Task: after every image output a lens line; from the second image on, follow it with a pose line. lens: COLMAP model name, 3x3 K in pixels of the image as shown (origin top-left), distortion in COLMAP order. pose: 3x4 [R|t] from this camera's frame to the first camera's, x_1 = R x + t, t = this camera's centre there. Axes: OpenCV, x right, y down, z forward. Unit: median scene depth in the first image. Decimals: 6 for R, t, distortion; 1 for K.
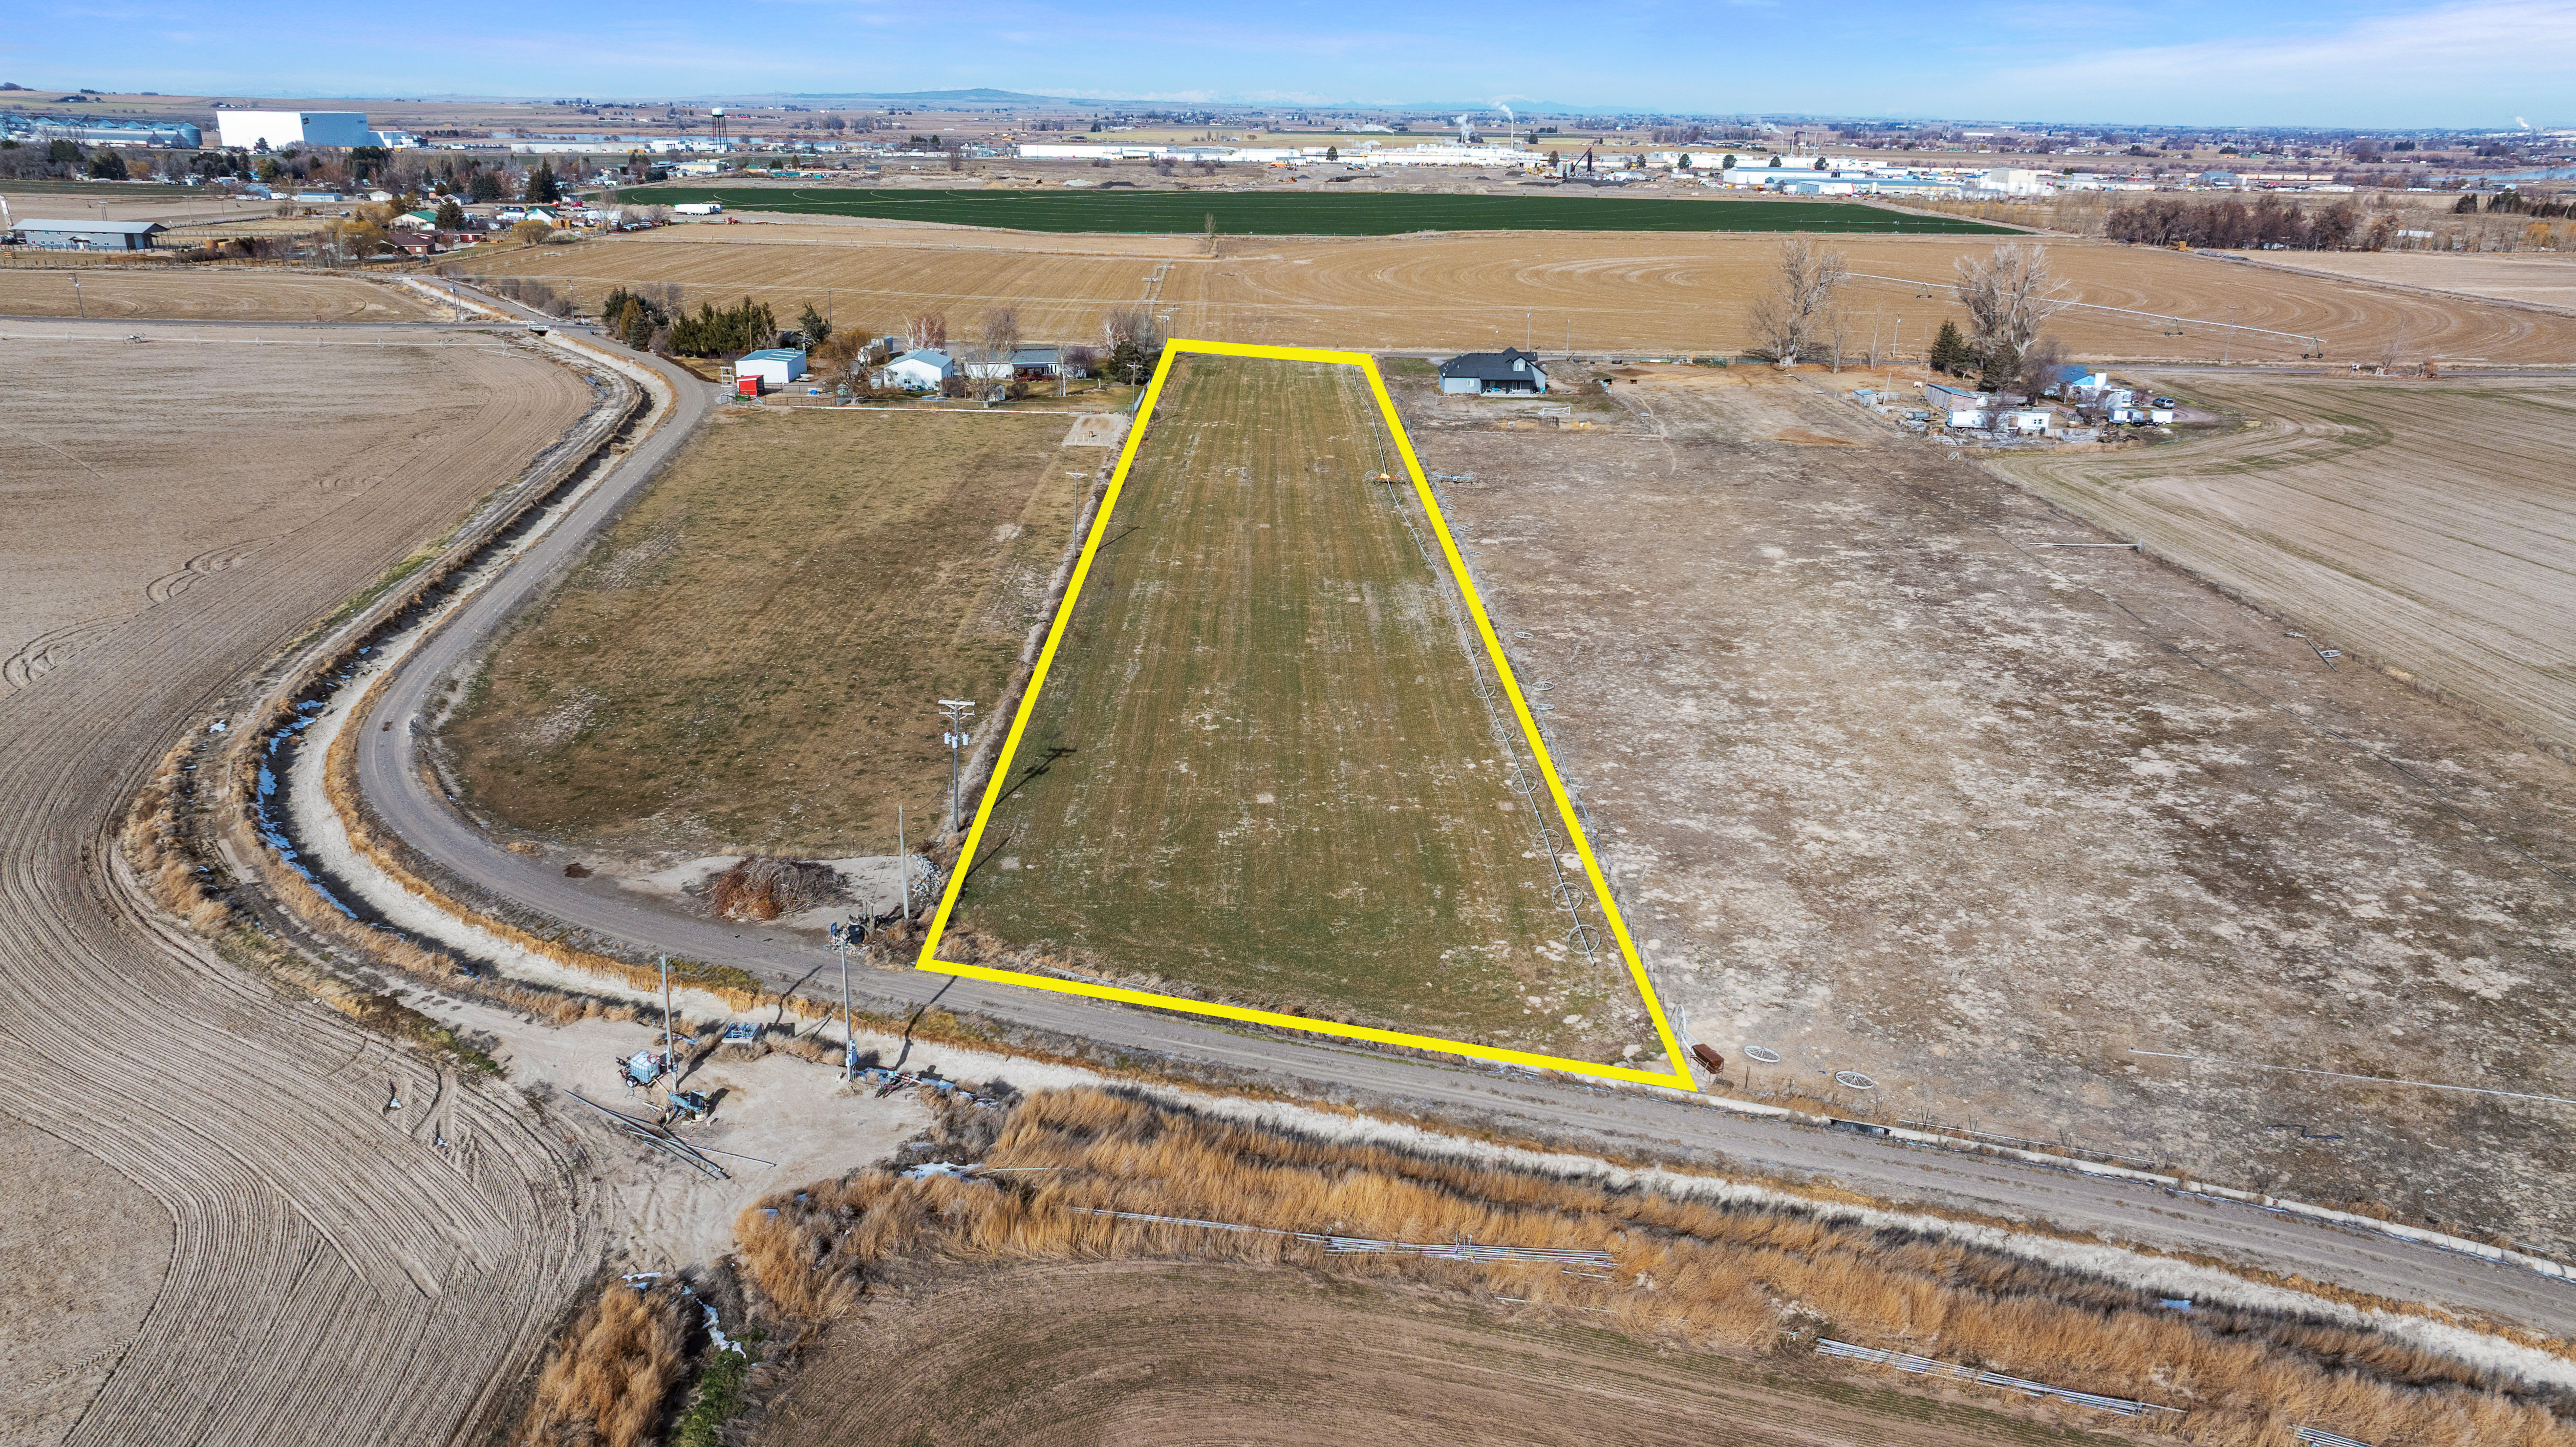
lens RADIAL K [[1822.2, 0, 1299.2], [0, 1822.2, 724.3], [0, 0, 1]] dist [-0.024680, 0.023020]
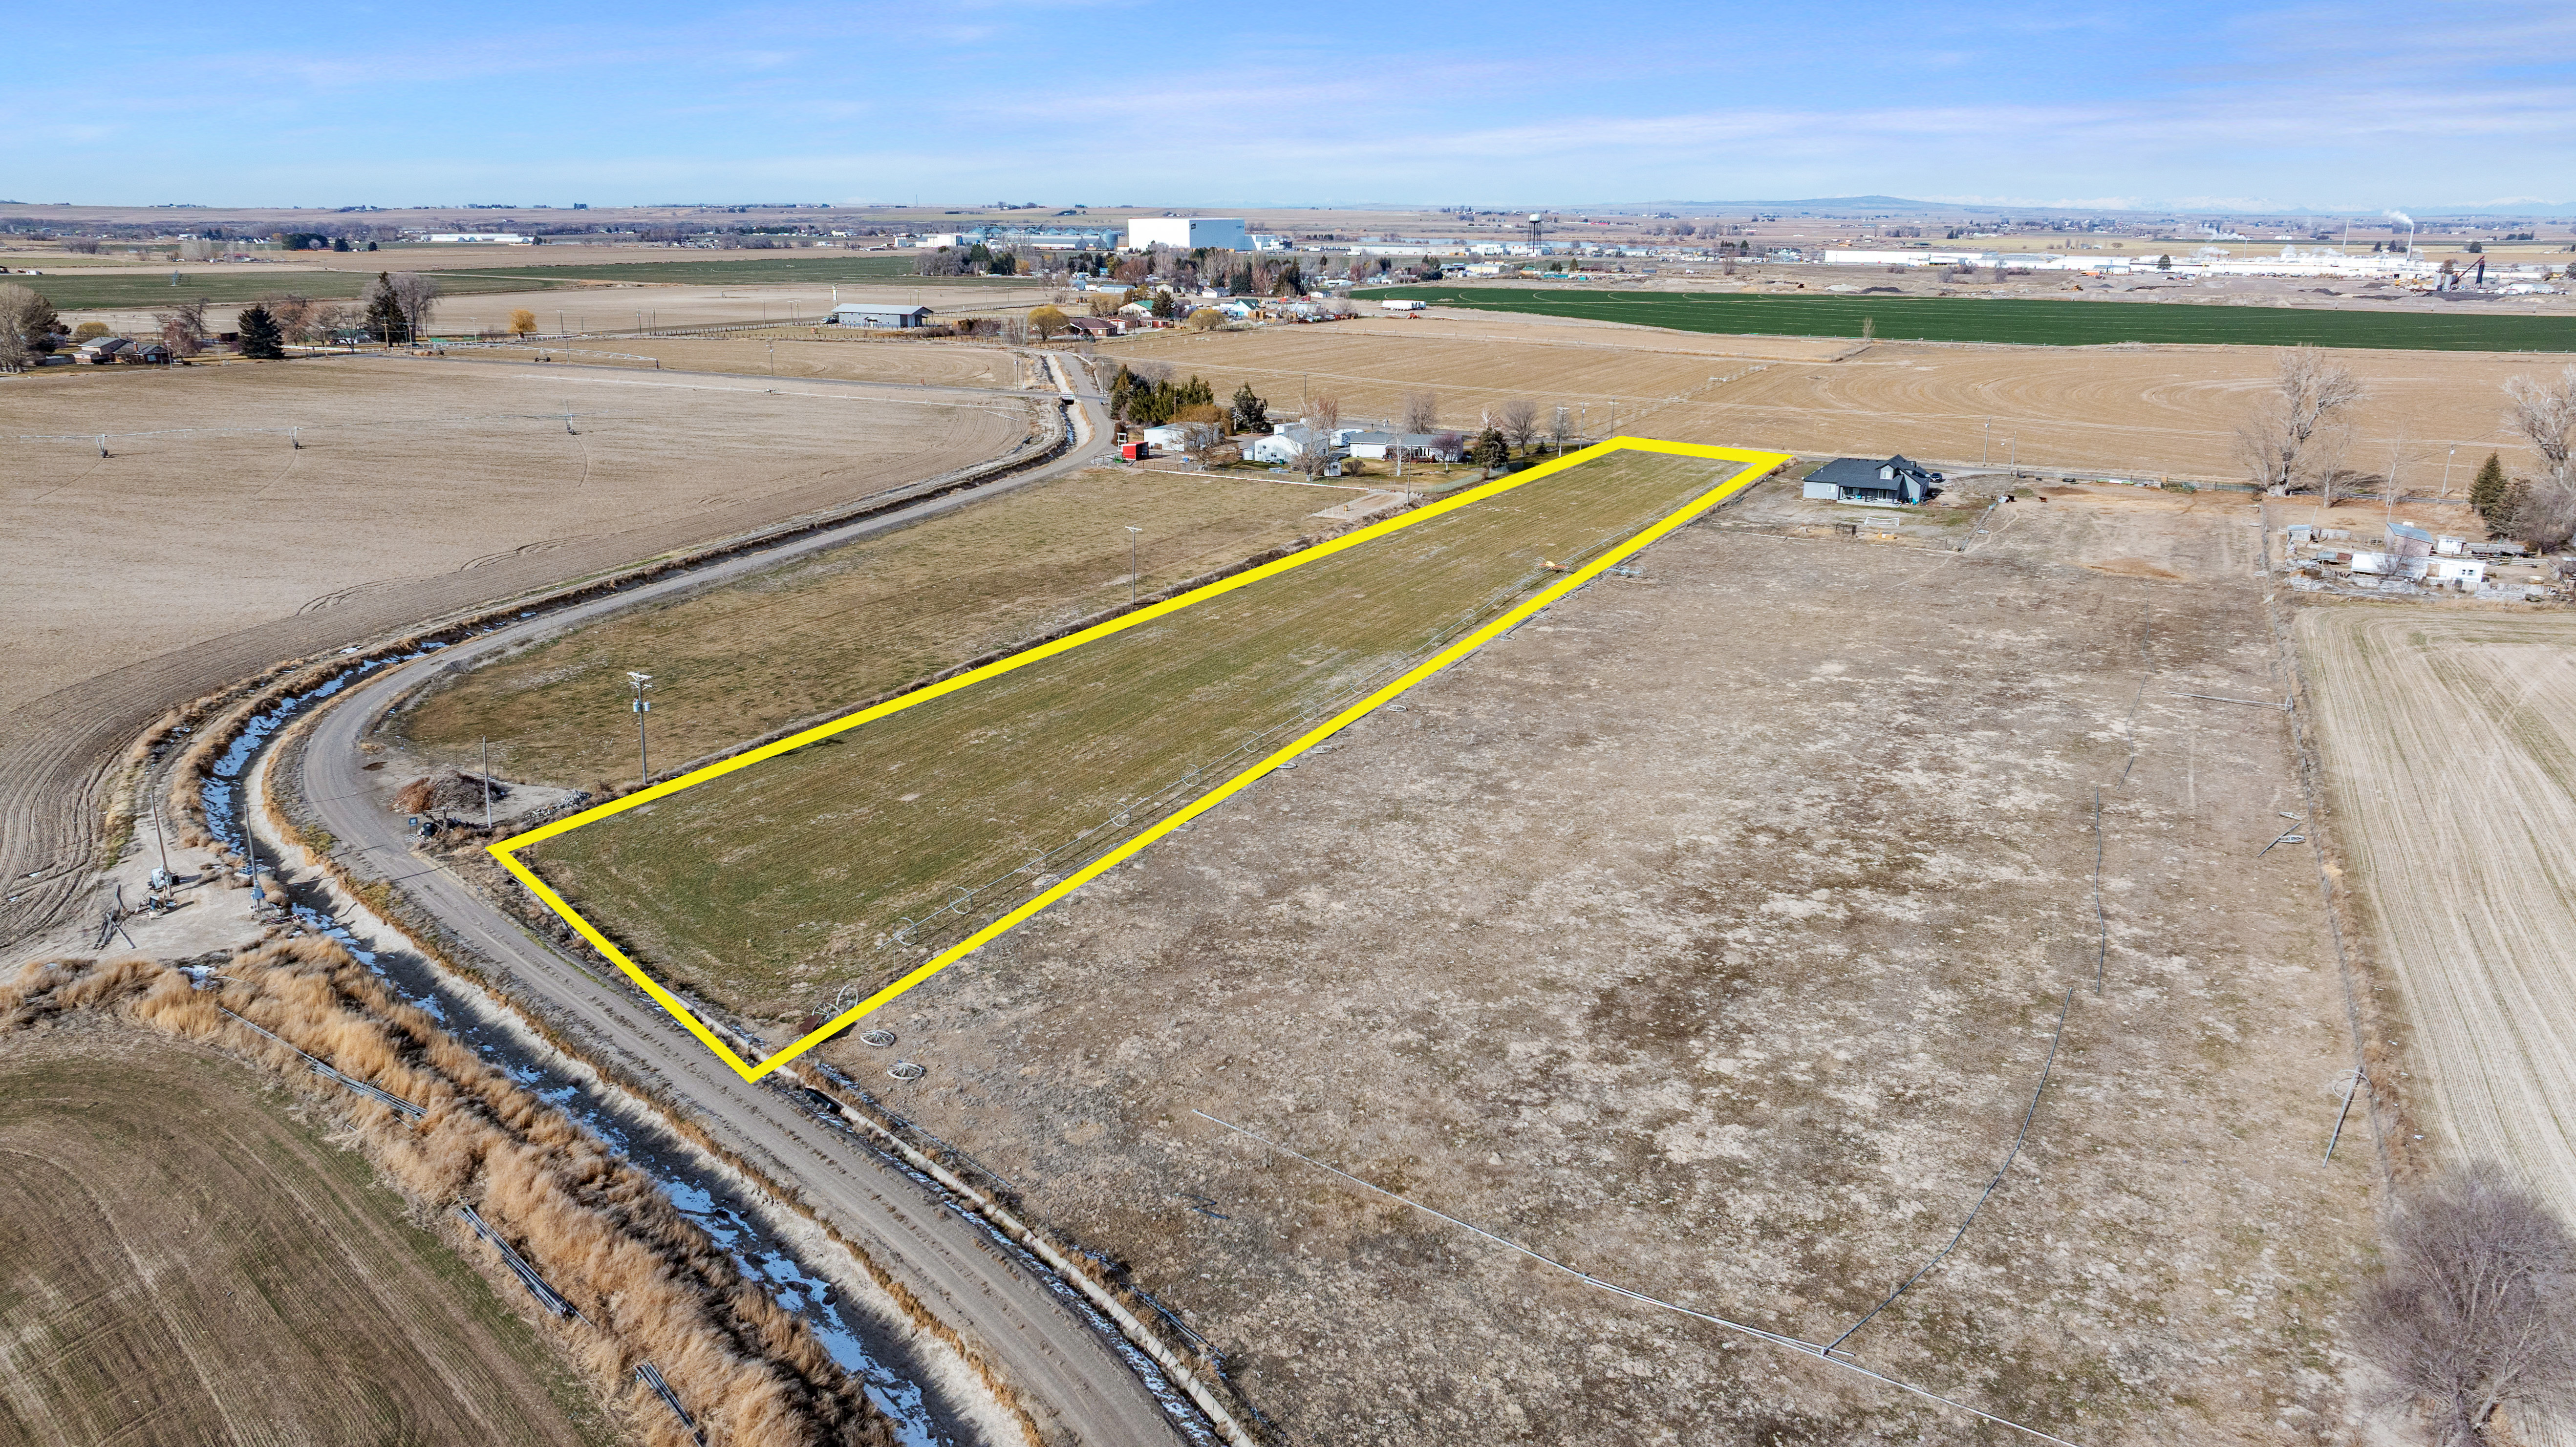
lens RADIAL K [[1822.2, 0, 1290.1], [0, 1822.2, 730.1], [0, 0, 1]] dist [-0.024680, 0.023020]
pose [[0.891492, 0.116935, -0.437685, 0.273275], [-0.139312, 0.990062, -0.019244, -0.004667], [0.431085, 0.078130, 0.898922, 0.031993]]
